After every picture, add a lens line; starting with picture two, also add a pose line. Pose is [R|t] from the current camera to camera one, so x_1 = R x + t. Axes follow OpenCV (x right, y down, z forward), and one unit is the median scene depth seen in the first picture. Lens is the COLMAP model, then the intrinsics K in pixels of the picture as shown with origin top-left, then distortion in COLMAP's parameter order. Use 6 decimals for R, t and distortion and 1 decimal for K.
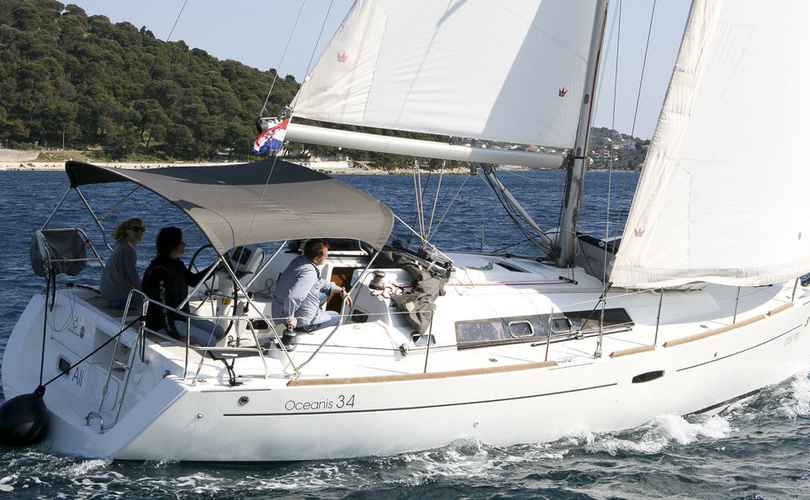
lens RADIAL K [[1934.2, 0, 405.0], [0, 1934.2, 250.0], [0, 0, 1]] dist [0.415722, 0.091149]
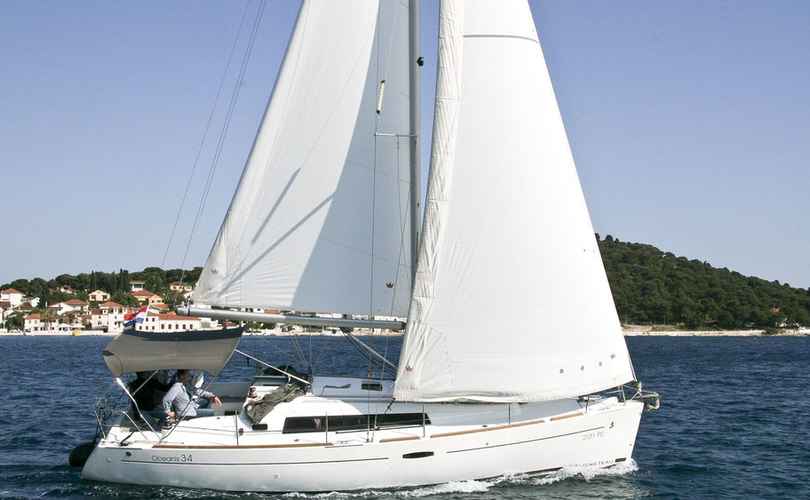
lens RADIAL K [[974.4, 0, 405.0], [0, 974.4, 250.0], [0, 0, 1]] dist [-0.087810, 0.010193]
pose [[0.890239, -0.041614, -0.453588, 0.514692], [-0.017210, 0.992034, -0.124790, -0.005629], [0.455168, 0.118899, 0.882431, 0.242657]]
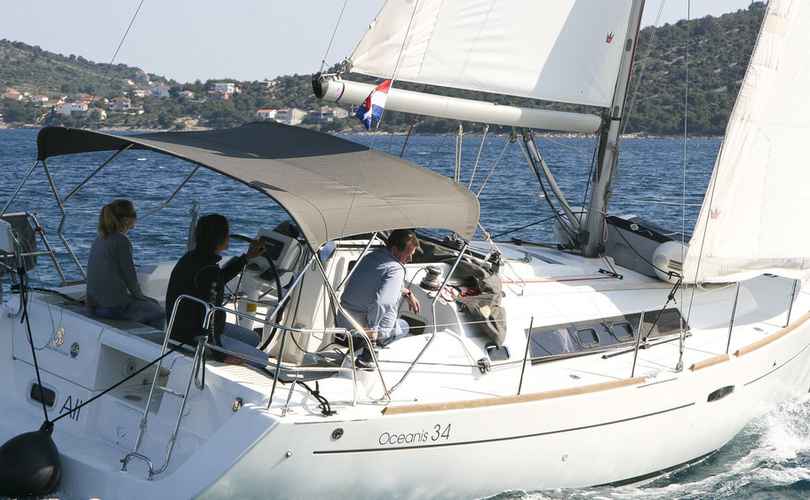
lens RADIAL K [[2866.5, 0, 405.0], [0, 2866.5, 250.0], [0, 0, 1]] dist [0.821856, -0.342019]
pose [[0.968052, -0.007034, 0.250652, -0.307945], [0.002548, 0.999831, 0.018218, -0.016710], [-0.250738, -0.016997, 0.967906, -0.126506]]
